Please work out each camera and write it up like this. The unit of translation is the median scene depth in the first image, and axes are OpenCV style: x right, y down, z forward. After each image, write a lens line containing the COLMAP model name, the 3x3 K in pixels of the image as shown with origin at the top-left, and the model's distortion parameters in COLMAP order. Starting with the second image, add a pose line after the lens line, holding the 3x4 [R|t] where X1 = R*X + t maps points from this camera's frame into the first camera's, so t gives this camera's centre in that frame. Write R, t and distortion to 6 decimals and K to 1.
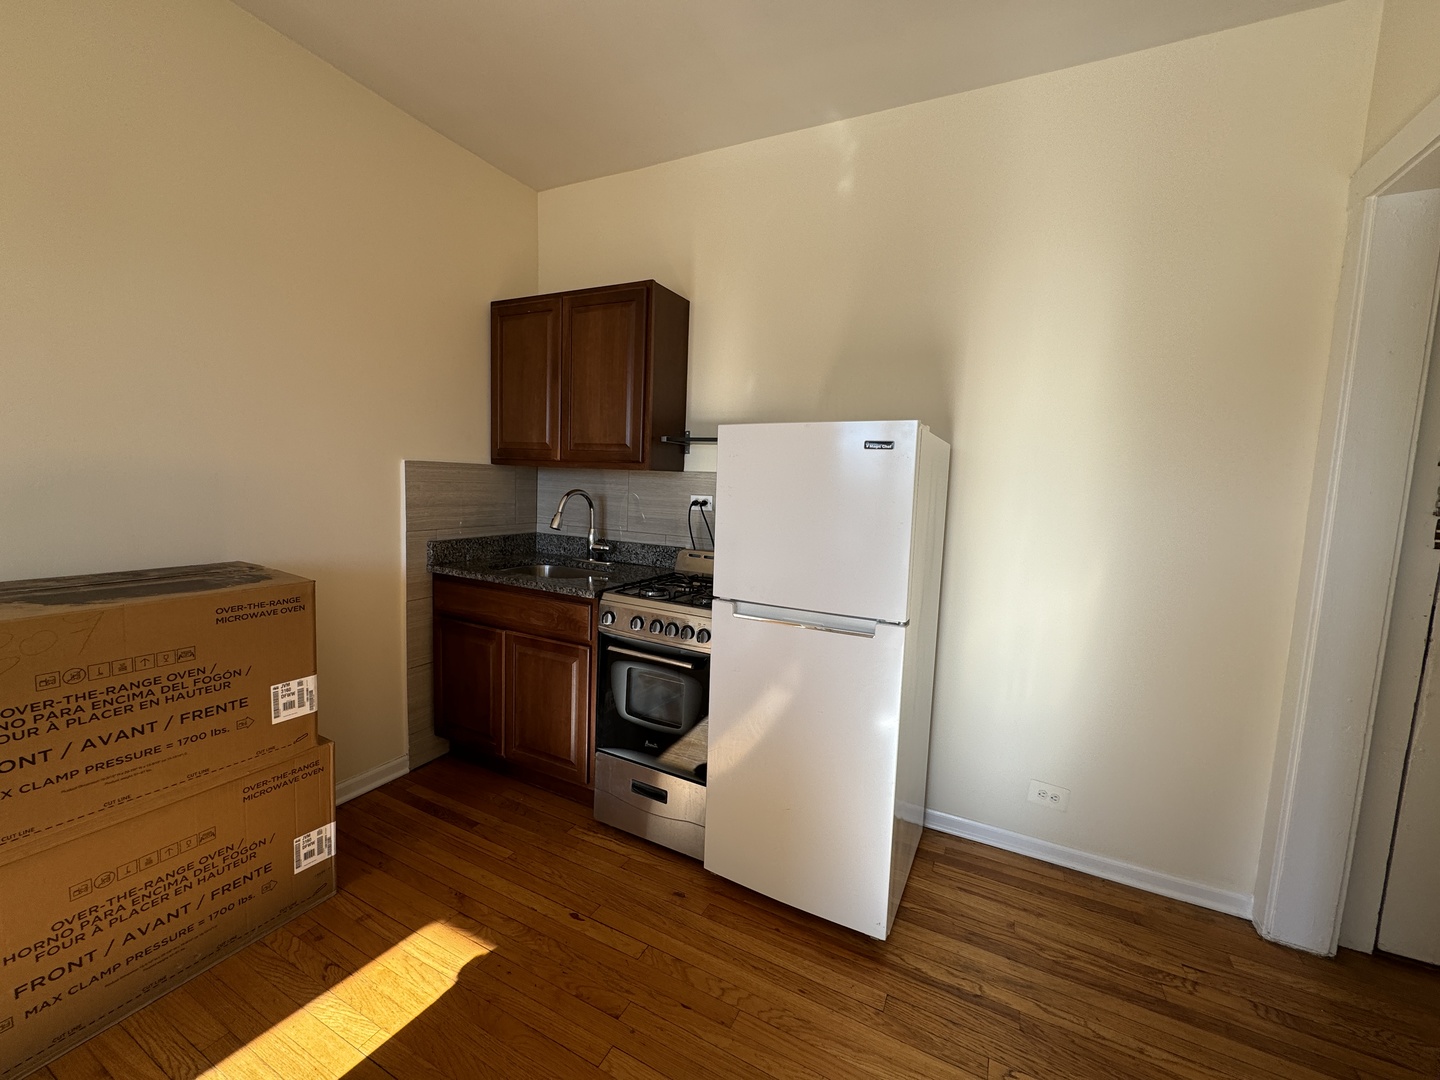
lens RADIAL K [[572.4, 0, 720.7], [0, 572.4, 544.1], [0, 0, 1]] dist [0.000754, 0.000438]
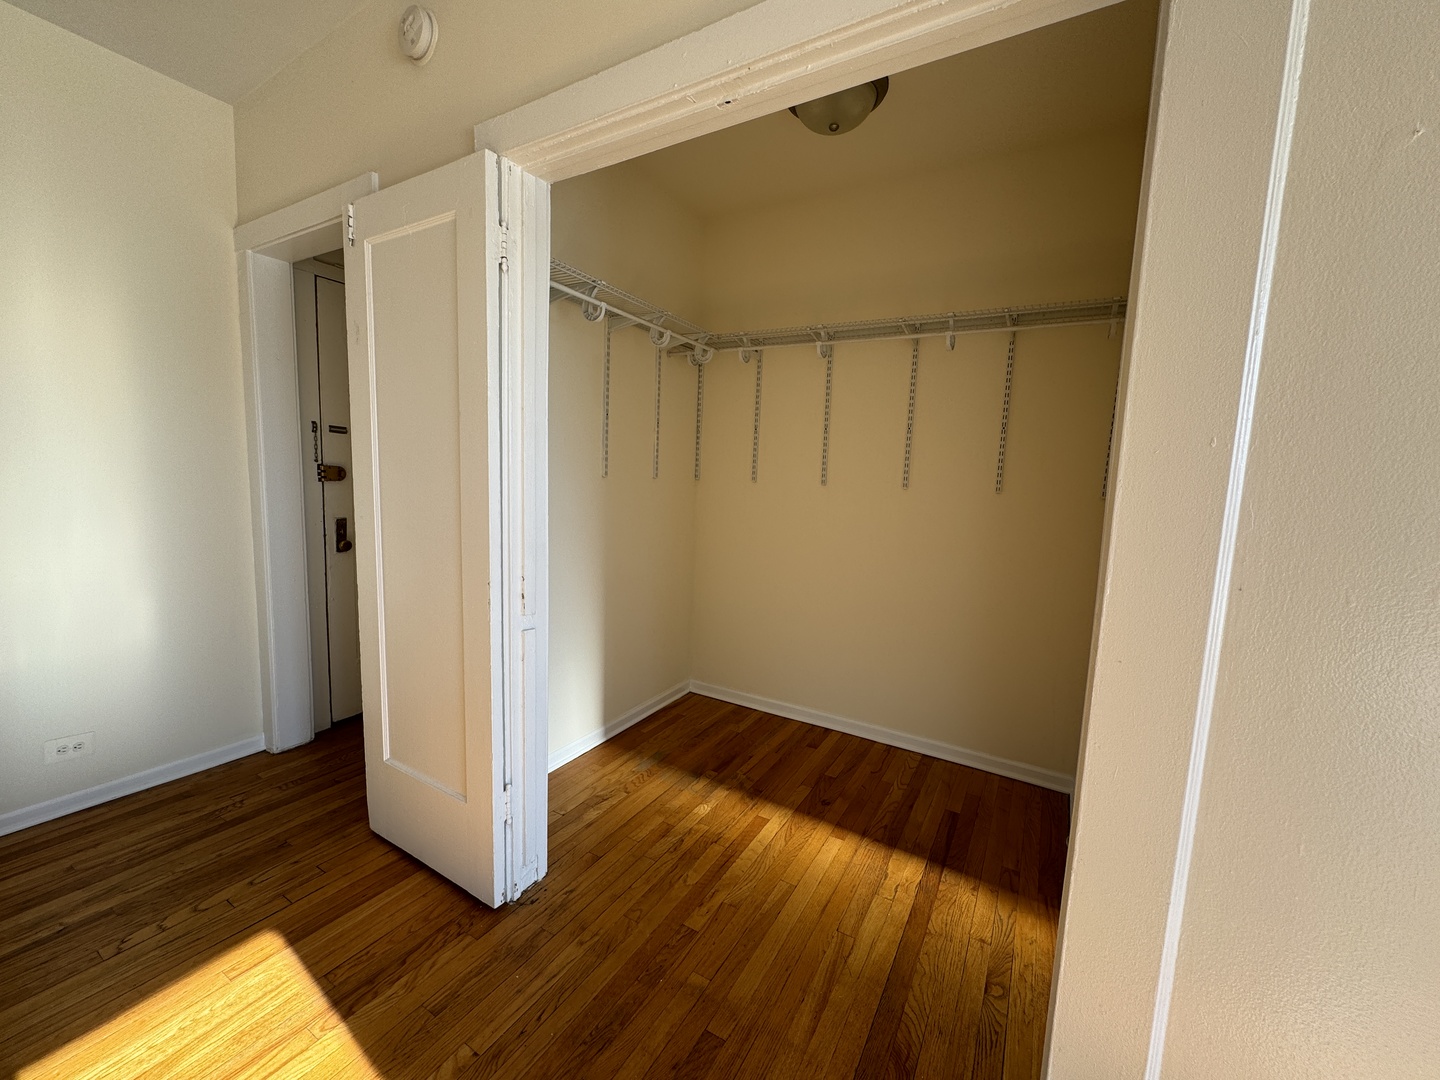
lens RADIAL K [[572.4, 0, 718.9], [0, 572.4, 541.9], [0, 0, 1]] dist [0.000754, 0.000438]
pose [[0.067799, -0.150396, 0.986298, -0.370828], [0.059832, 0.987407, 0.146452, 0.001476], [-0.995903, 0.049083, 0.075944, -0.294006]]
